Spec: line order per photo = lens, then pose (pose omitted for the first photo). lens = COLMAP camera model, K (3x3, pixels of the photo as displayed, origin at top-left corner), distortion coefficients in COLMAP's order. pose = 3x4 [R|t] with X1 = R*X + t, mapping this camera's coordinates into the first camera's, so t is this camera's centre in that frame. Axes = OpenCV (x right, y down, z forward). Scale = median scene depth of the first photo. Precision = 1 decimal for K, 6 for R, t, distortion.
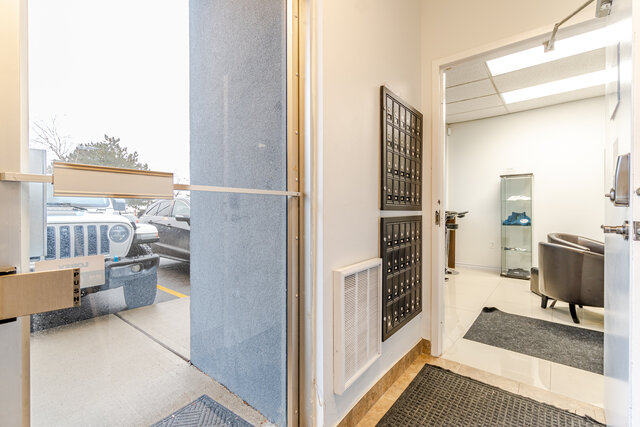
lens RADIAL K [[276.4, 0, 315.1], [0, 276.4, 212.0], [0, 0, 1]] dist [-0.001293, -0.000443]
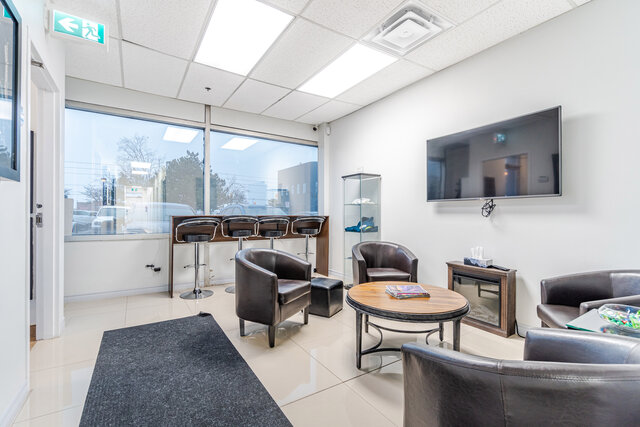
lens RADIAL K [[289.5, 0, 320.0], [0, 289.5, 213.5], [0, 0, 1]] dist [-0.002067, -0.000488]
pose [[0.953988, -0.004539, -0.299810, 0.887037], [0.000988, 0.999928, -0.011995, -0.000909], [0.299843, 0.011147, 0.953924, 0.079646]]
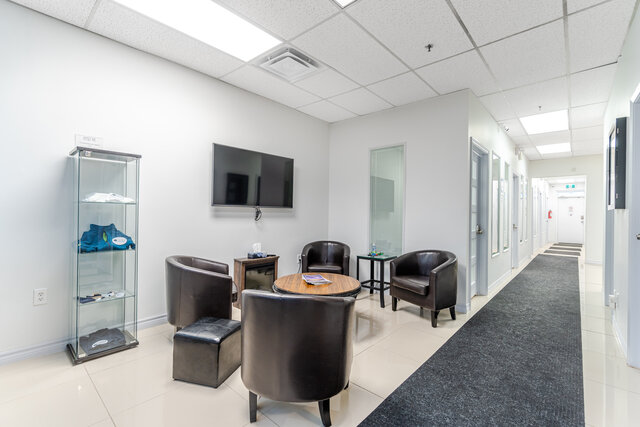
lens RADIAL K [[288.0, 0, 320.0], [0, 288.0, 213.5], [0, 0, 1]] dist [0.021017, -0.000189]
pose [[0.025186, -0.002351, 0.999680, 0.195459], [-0.006264, 0.999977, 0.002509, -0.024658], [-0.999663, -0.006326, 0.025170, 0.590544]]
